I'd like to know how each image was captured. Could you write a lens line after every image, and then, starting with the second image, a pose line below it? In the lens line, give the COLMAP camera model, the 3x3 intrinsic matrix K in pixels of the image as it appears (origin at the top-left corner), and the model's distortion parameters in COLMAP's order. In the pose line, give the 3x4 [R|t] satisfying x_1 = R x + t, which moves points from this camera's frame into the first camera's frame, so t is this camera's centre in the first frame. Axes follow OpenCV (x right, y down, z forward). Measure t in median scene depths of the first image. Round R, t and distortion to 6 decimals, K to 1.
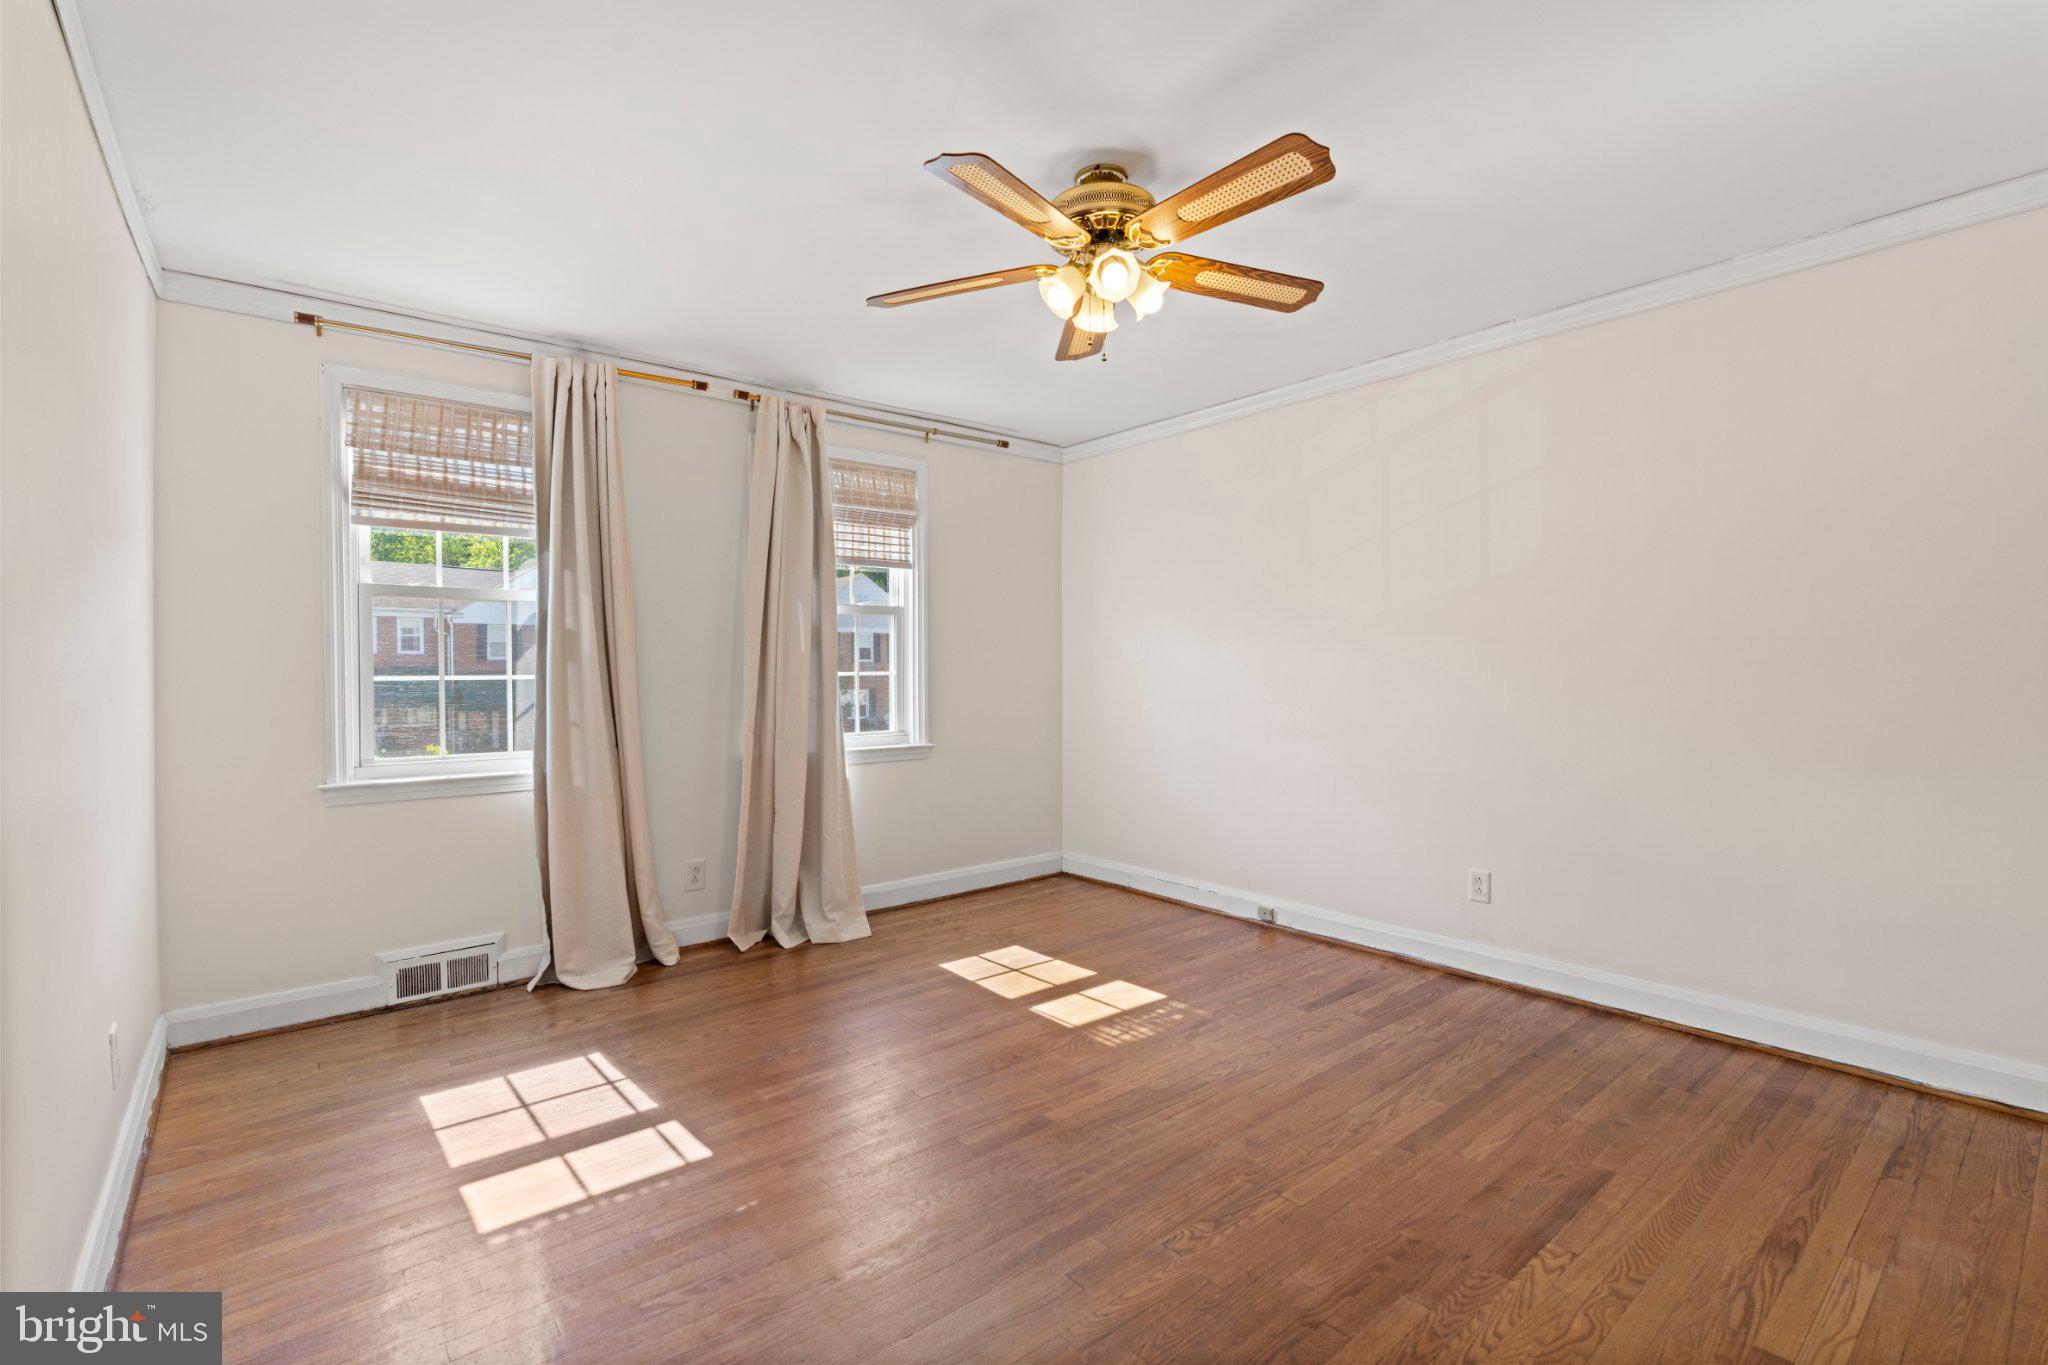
lens RADIAL K [[921.0, 0, 1022.7], [0, 921.0, 679.4], [0, 0, 1]] dist [-0.007715, 0.004571]
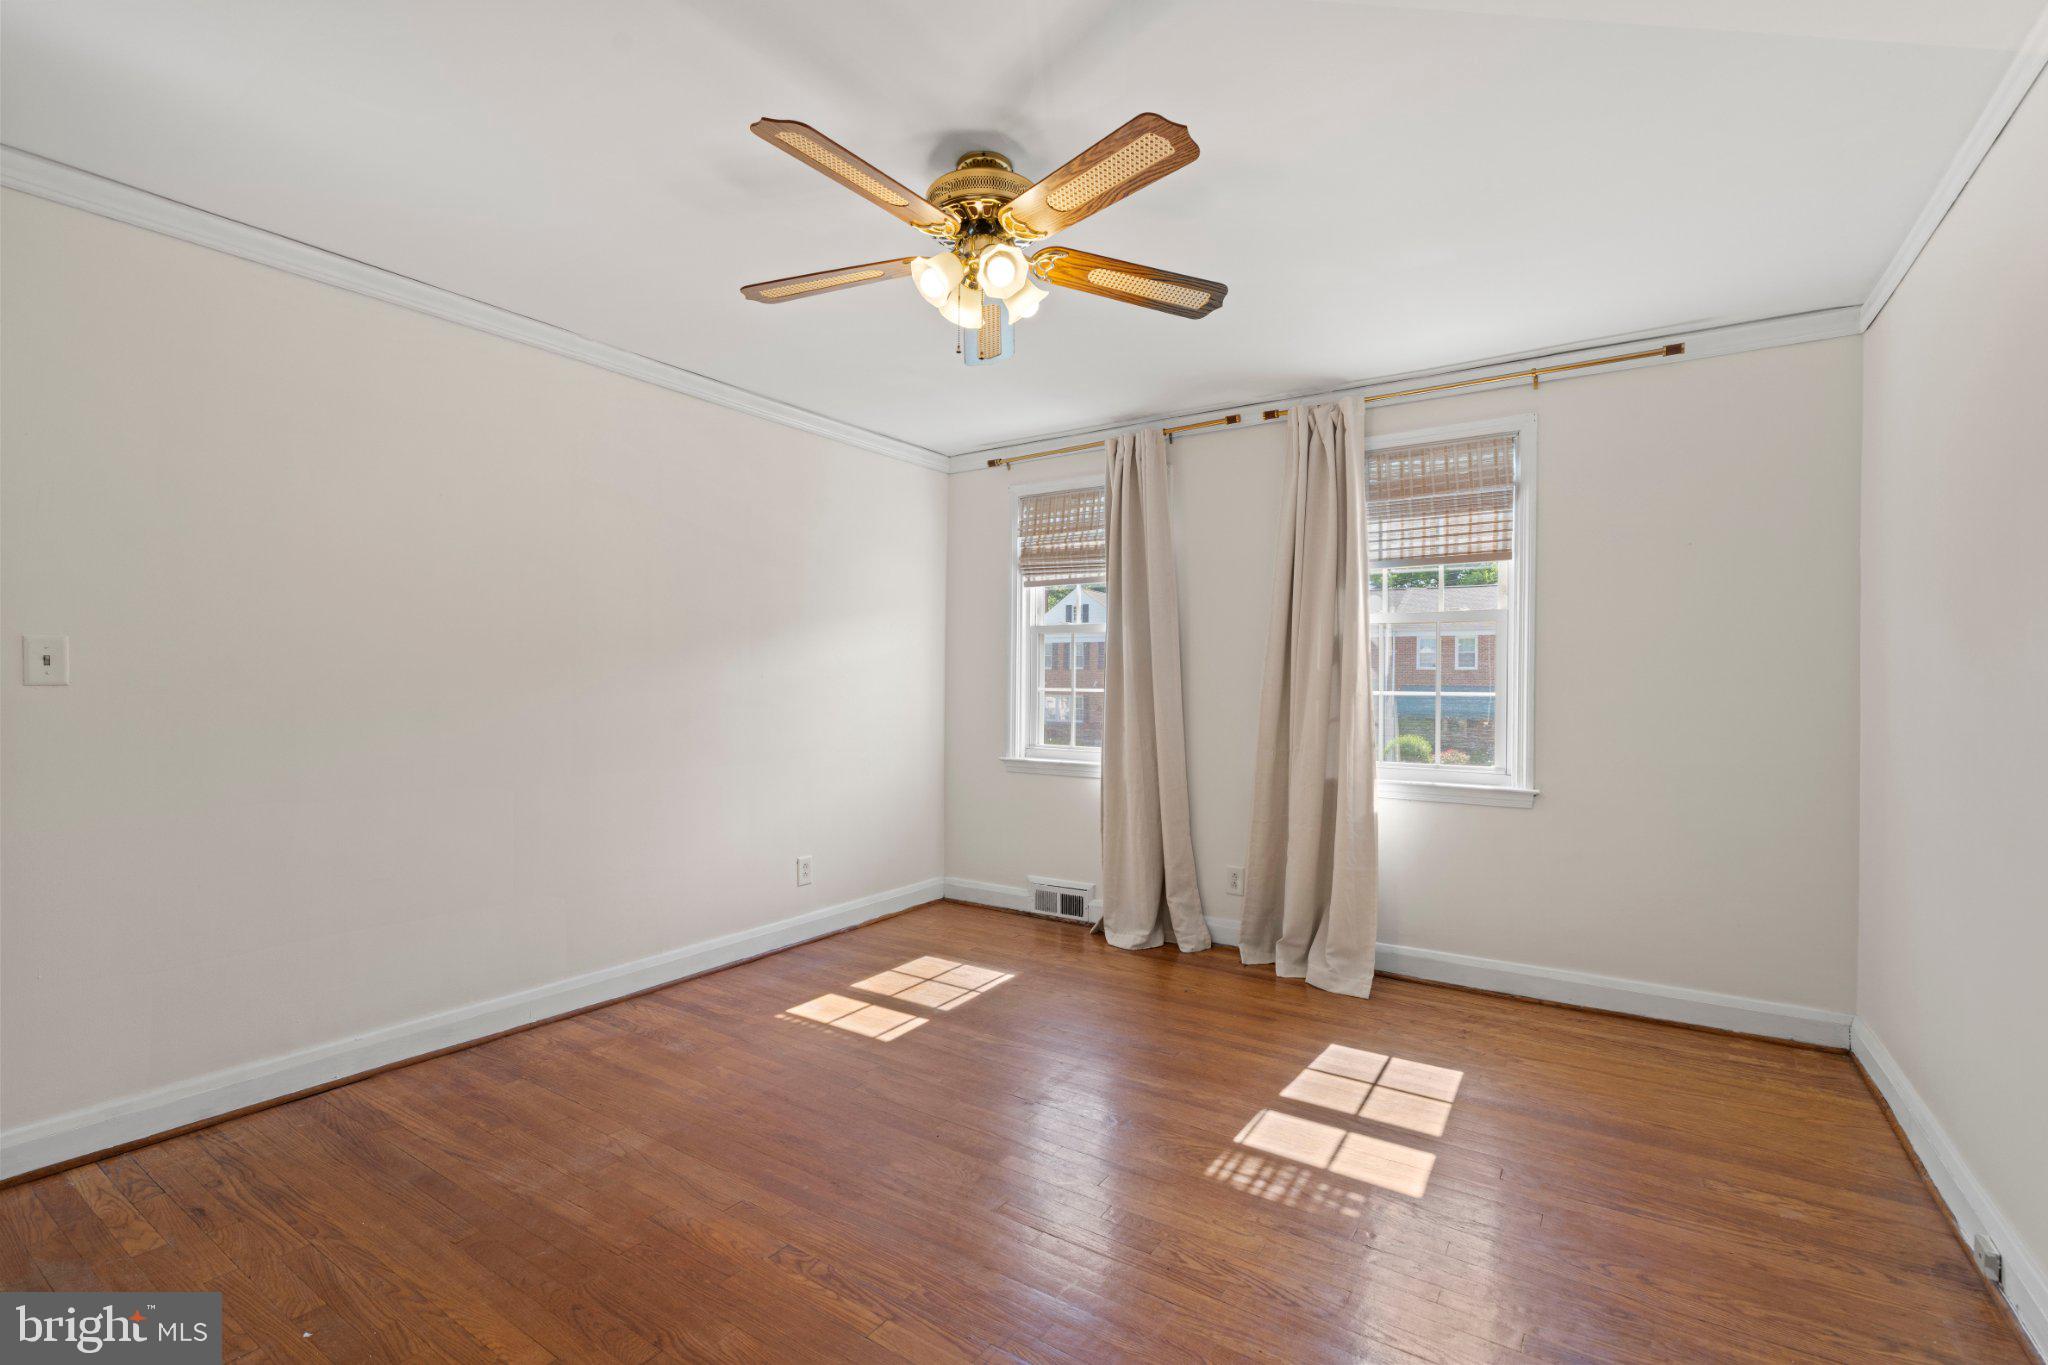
lens RADIAL K [[921.0, 0, 1020.2], [0, 921.0, 679.9], [0, 0, 1]] dist [-0.007715, 0.004571]
pose [[0.284745, 0.003870, -0.958595, 0.679844], [-0.021193, 0.999773, -0.002259, -0.011862], [0.958369, 0.020959, 0.284762, 0.529013]]
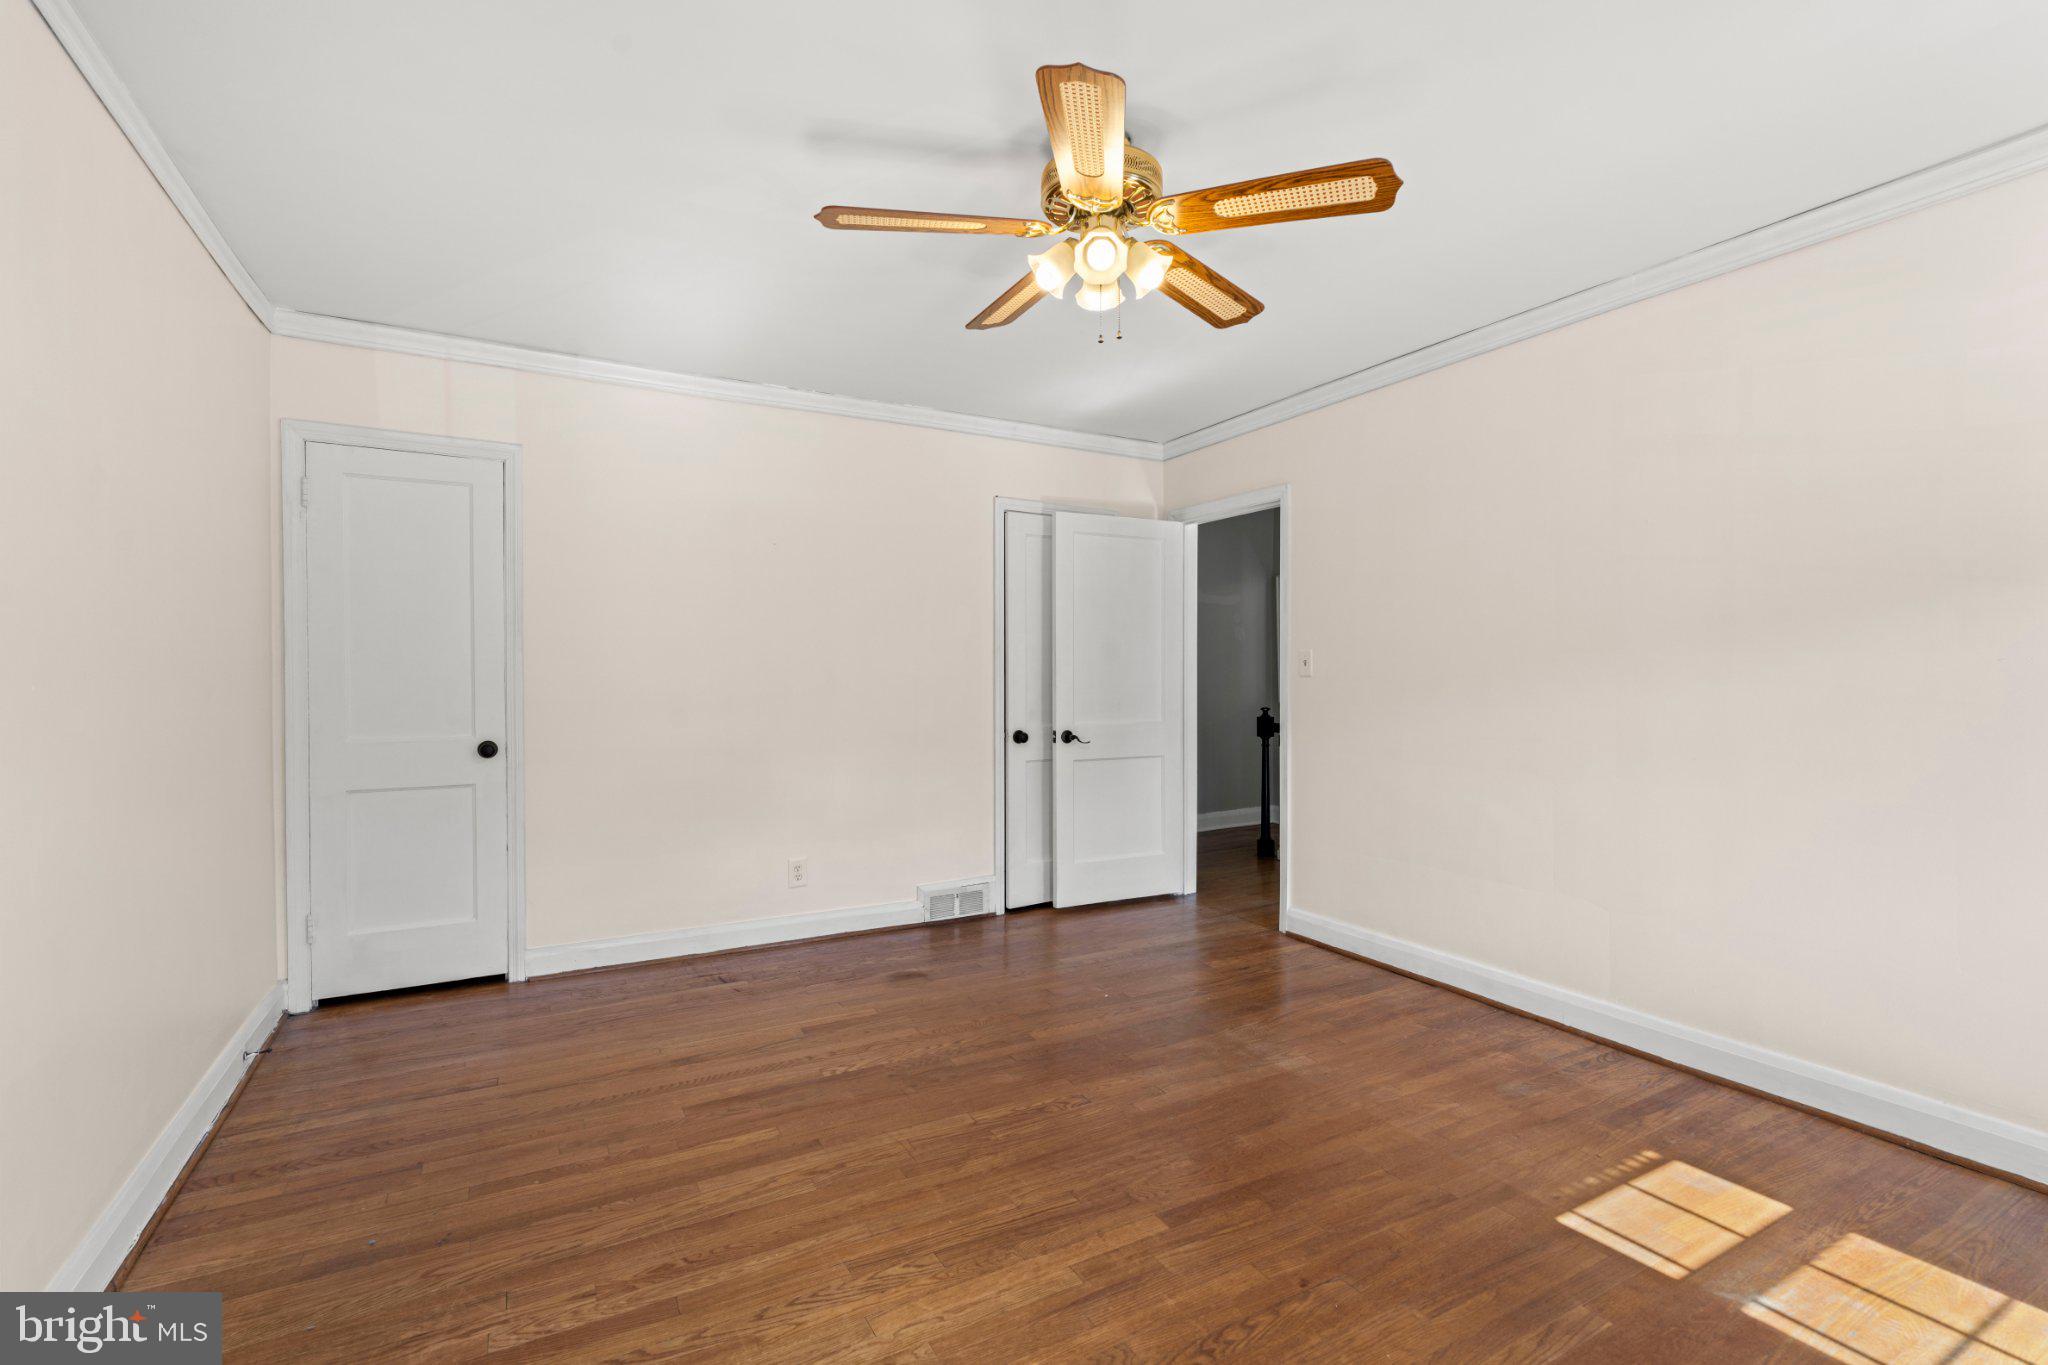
lens RADIAL K [[921.0, 0, 1013.6], [0, 921.0, 683.6], [0, 0, 1]] dist [-0.007715, 0.004571]
pose [[-0.980917, 0.009232, 0.194209, -0.002509], [0.013628, 0.999680, 0.021309, -0.016234], [-0.193950, 0.023549, -0.980729, 1.308506]]
